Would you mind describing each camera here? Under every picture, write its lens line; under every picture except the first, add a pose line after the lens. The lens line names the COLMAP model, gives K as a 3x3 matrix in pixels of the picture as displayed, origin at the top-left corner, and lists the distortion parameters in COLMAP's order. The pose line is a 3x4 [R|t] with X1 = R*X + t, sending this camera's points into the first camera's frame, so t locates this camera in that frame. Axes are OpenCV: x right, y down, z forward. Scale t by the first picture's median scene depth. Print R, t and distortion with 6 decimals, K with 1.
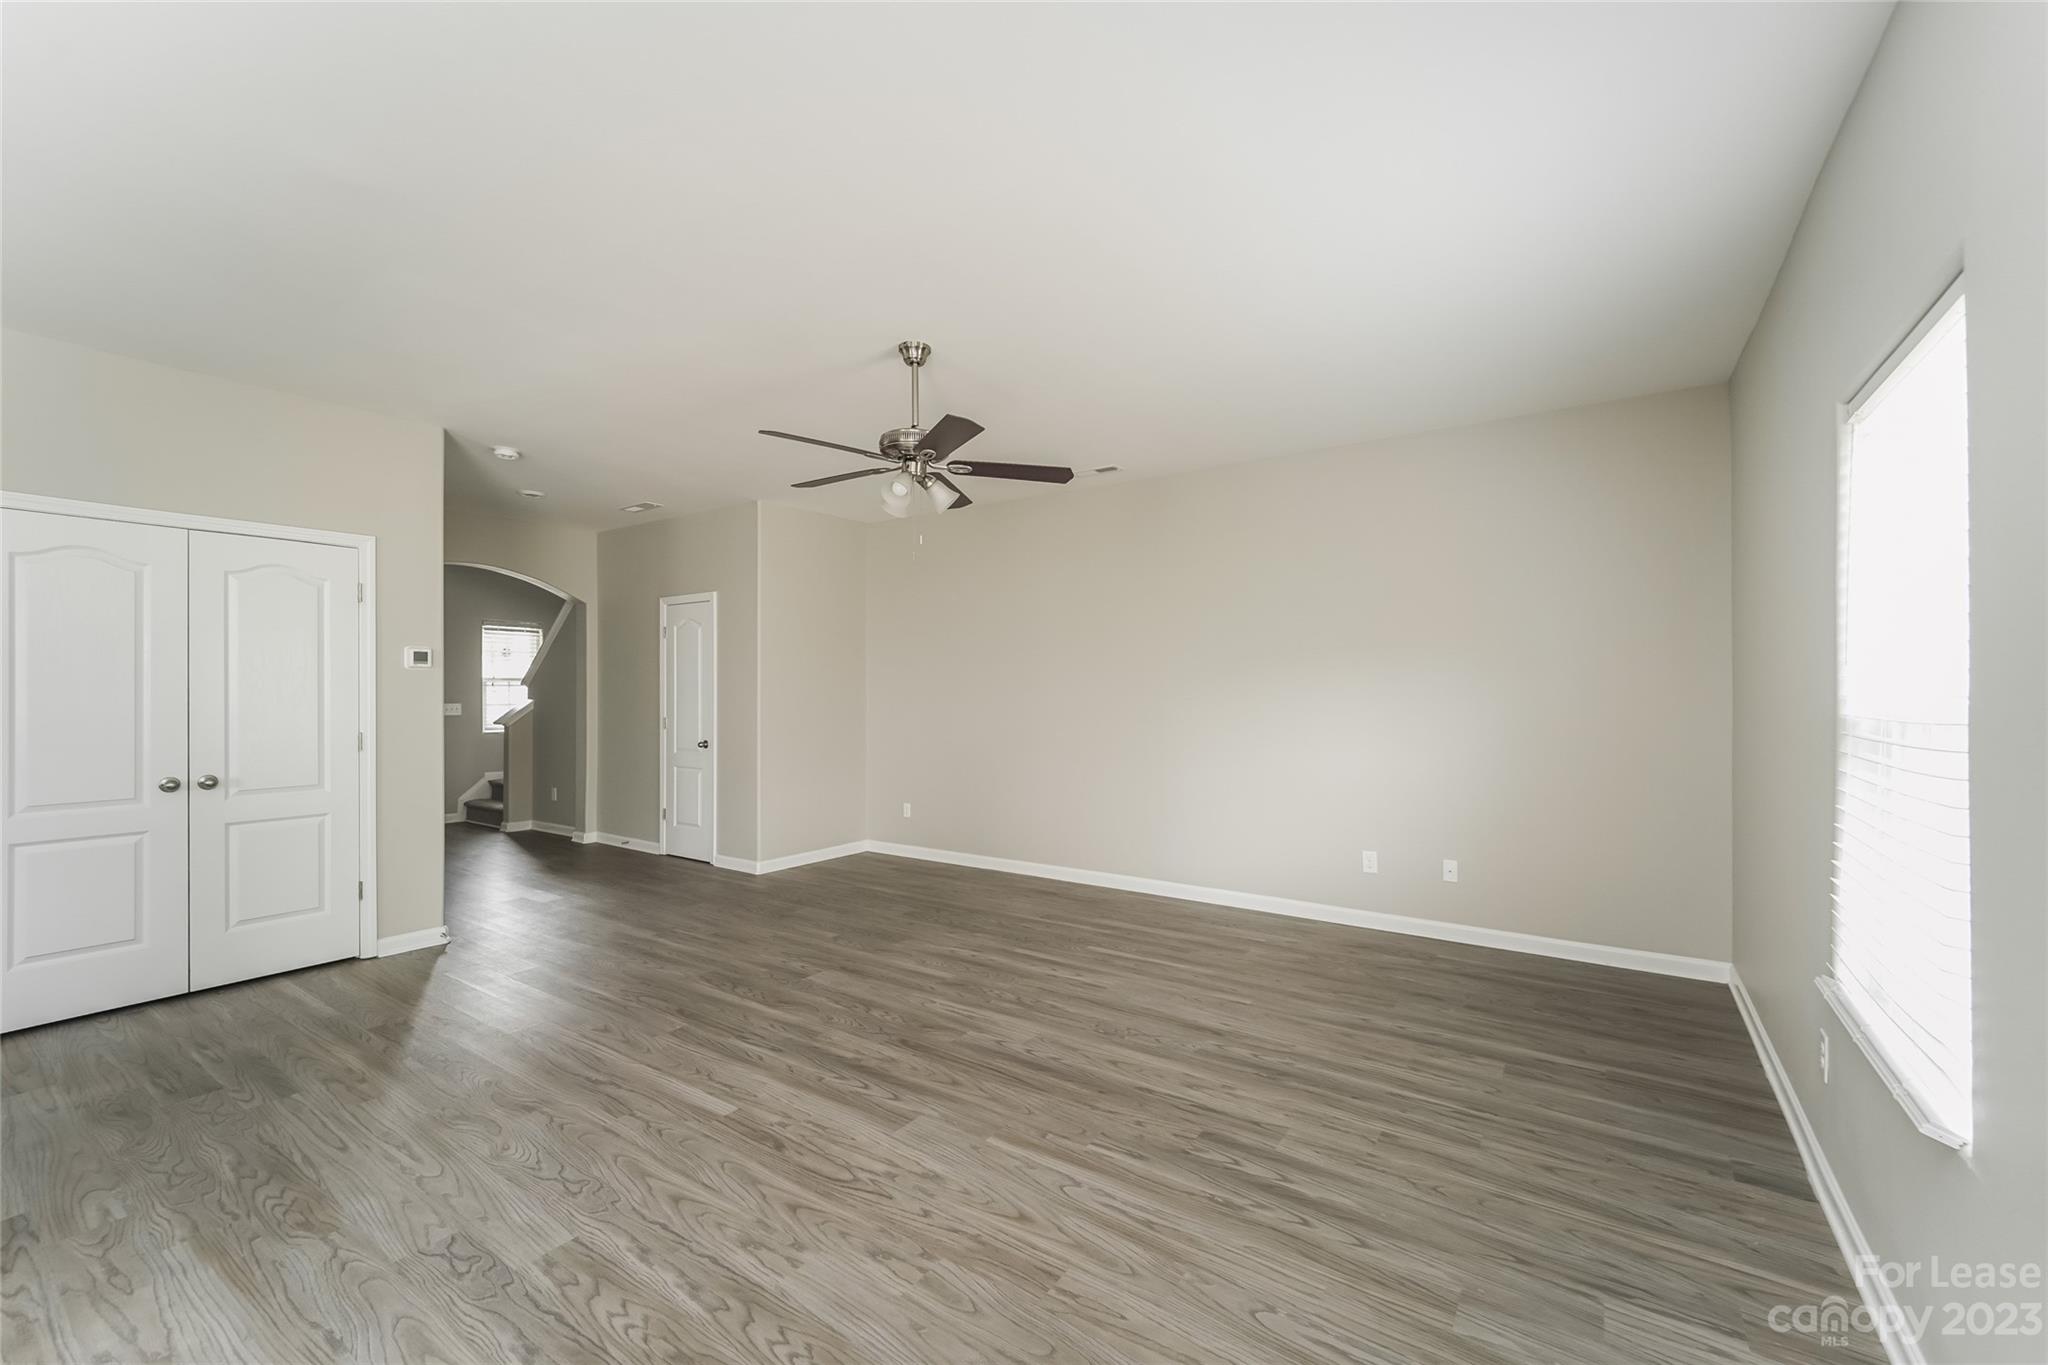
lens RADIAL K [[847.1, 0, 1031.1], [0, 847.1, 685.8], [0, 0, 1]] dist [-0.007414, 0.000056]
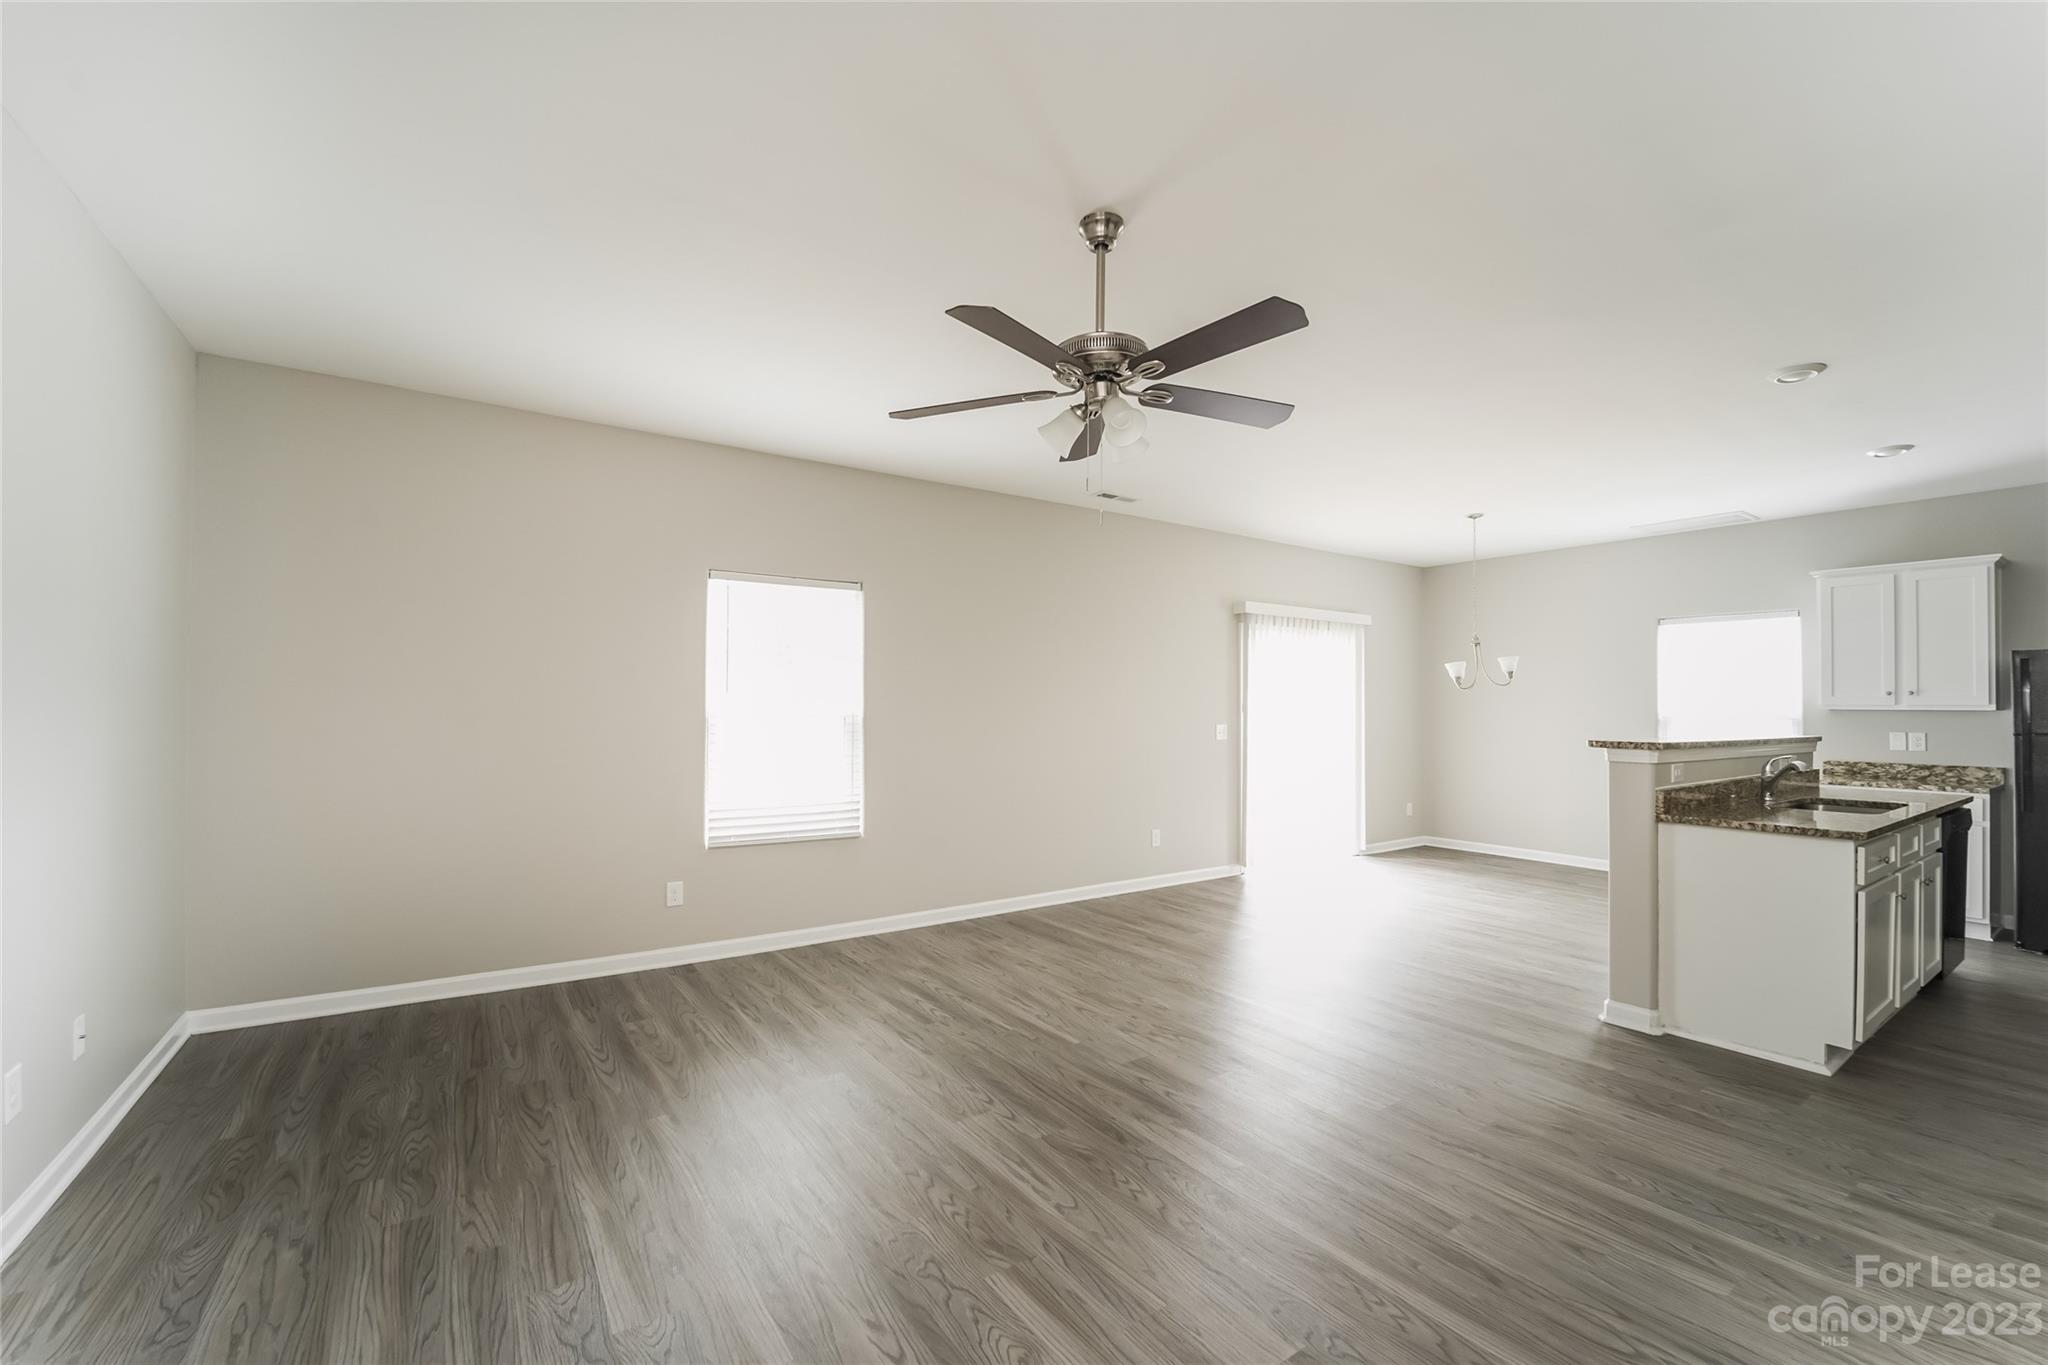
lens RADIAL K [[847.1, 0, 1042.9], [0, 847.1, 696.6], [0, 0, 1]] dist [-0.007414, 0.000056]
pose [[-0.940982, -0.002666, 0.338446, -0.400191], [-0.009622, 0.999776, -0.018876, 0.013928], [-0.338320, -0.021018, -0.940796, 2.035866]]
